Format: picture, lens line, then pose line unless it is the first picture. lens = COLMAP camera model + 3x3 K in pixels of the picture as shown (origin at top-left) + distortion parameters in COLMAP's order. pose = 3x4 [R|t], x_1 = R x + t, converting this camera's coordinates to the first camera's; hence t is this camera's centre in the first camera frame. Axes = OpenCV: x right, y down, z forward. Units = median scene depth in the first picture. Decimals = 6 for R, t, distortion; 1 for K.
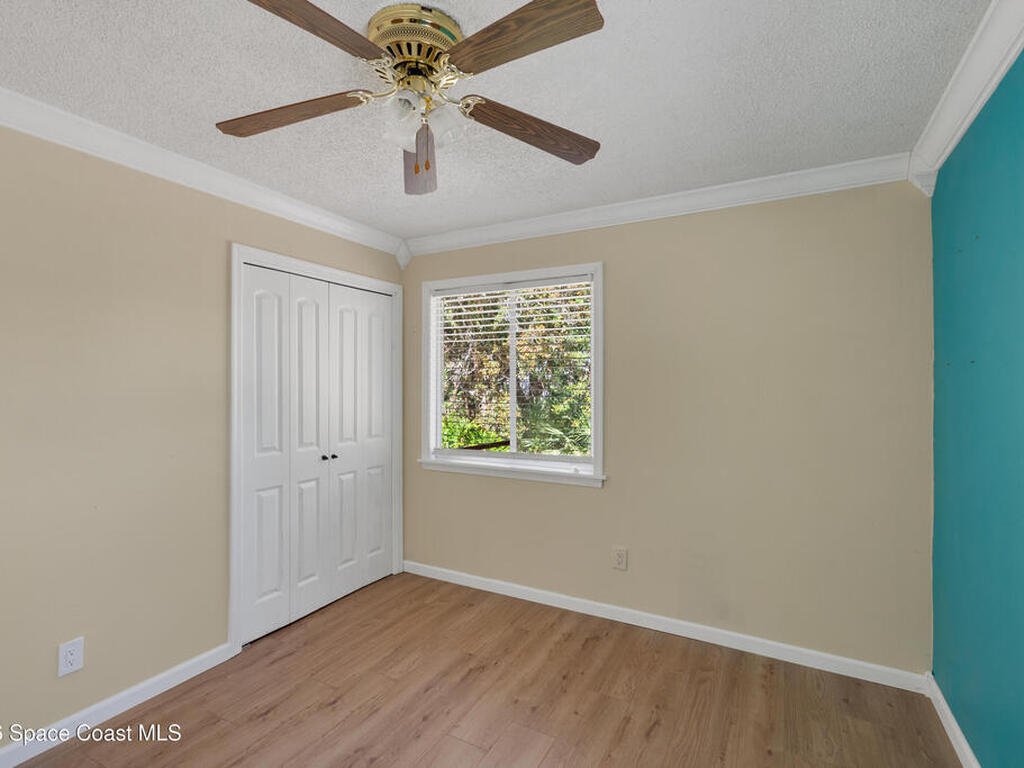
lens RADIAL K [[510.6, 0, 507.3], [0, 510.6, 384.7], [0, 0, 1]] dist [0.008392, -0.008445]
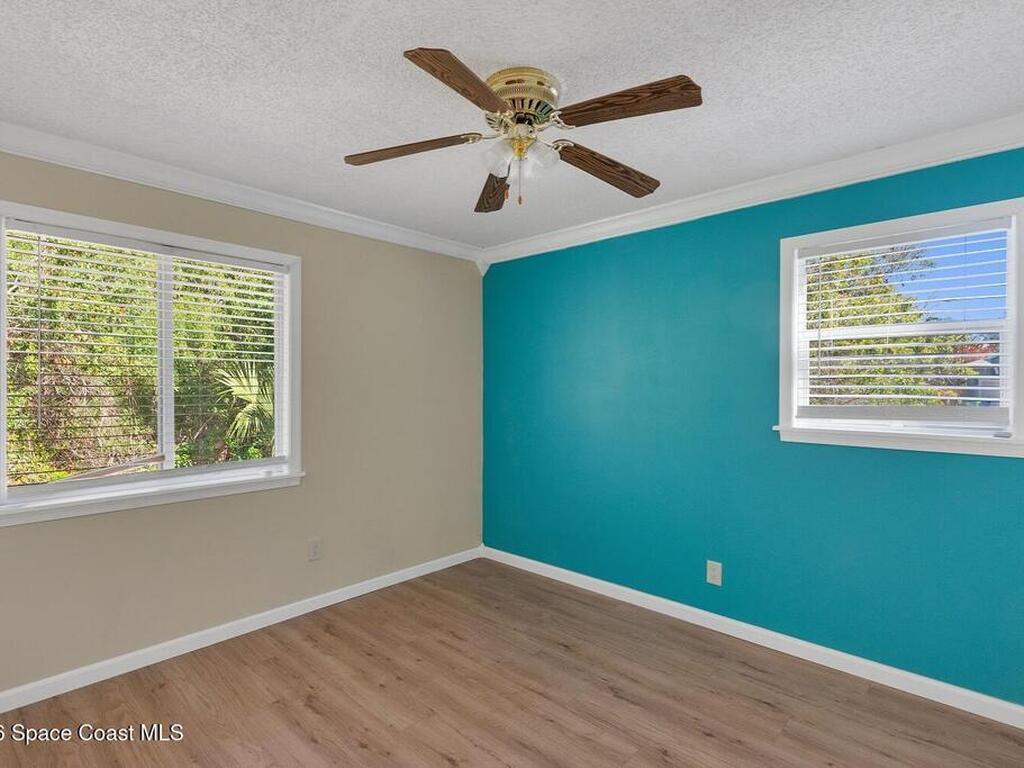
lens RADIAL K [[510.6, 0, 507.6], [0, 510.6, 383.3], [0, 0, 1]] dist [0.008392, -0.008445]
pose [[0.252542, -0.002116, 0.967584, -0.760643], [-0.002562, 0.999993, 0.002856, 0.000778], [-0.967582, -0.003200, 0.252535, 0.406029]]
